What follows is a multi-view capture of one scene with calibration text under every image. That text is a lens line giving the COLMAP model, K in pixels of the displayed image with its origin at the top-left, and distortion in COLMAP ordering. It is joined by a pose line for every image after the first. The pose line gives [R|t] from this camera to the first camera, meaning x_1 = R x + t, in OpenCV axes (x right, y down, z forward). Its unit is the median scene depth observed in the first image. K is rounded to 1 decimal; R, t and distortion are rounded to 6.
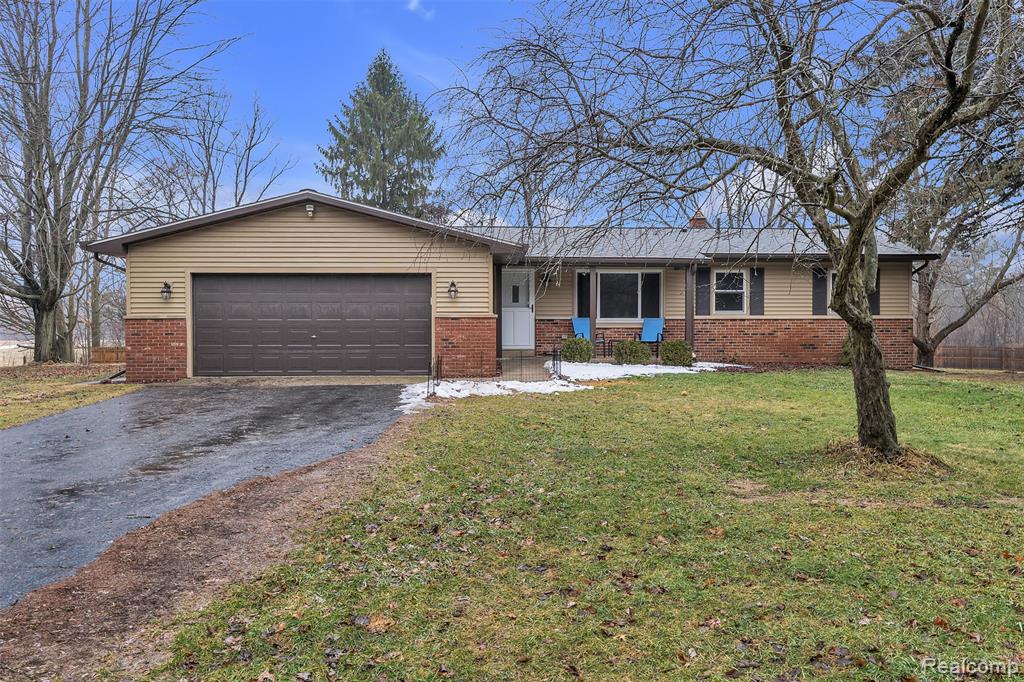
lens RADIAL K [[805.8, 0, 515.6], [0, 805.8, 360.9], [0, 0, 1]] dist [-0.001531, -0.001133]
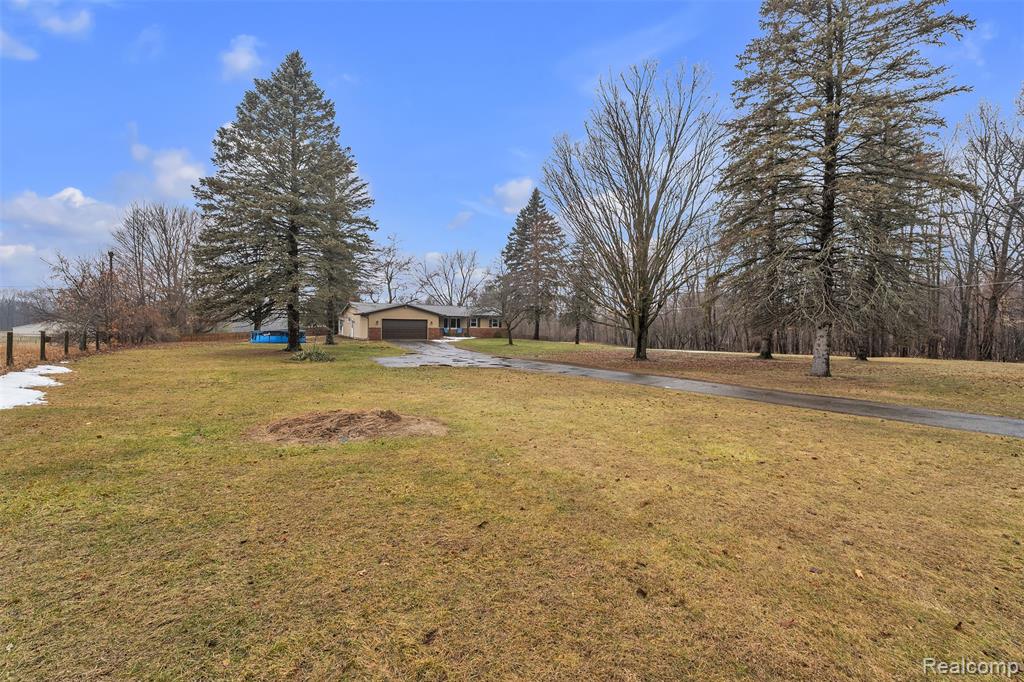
lens RADIAL K [[445.7, 0, 512.0], [0, 445.7, 341.0], [0, 0, 1]] dist [0.000573, 0.000008]
pose [[0.869747, -0.008480, 0.493424, -0.870036], [0.013249, 0.999893, -0.006169, 0.045021], [-0.493319, 0.011902, 0.869767, -1.459540]]
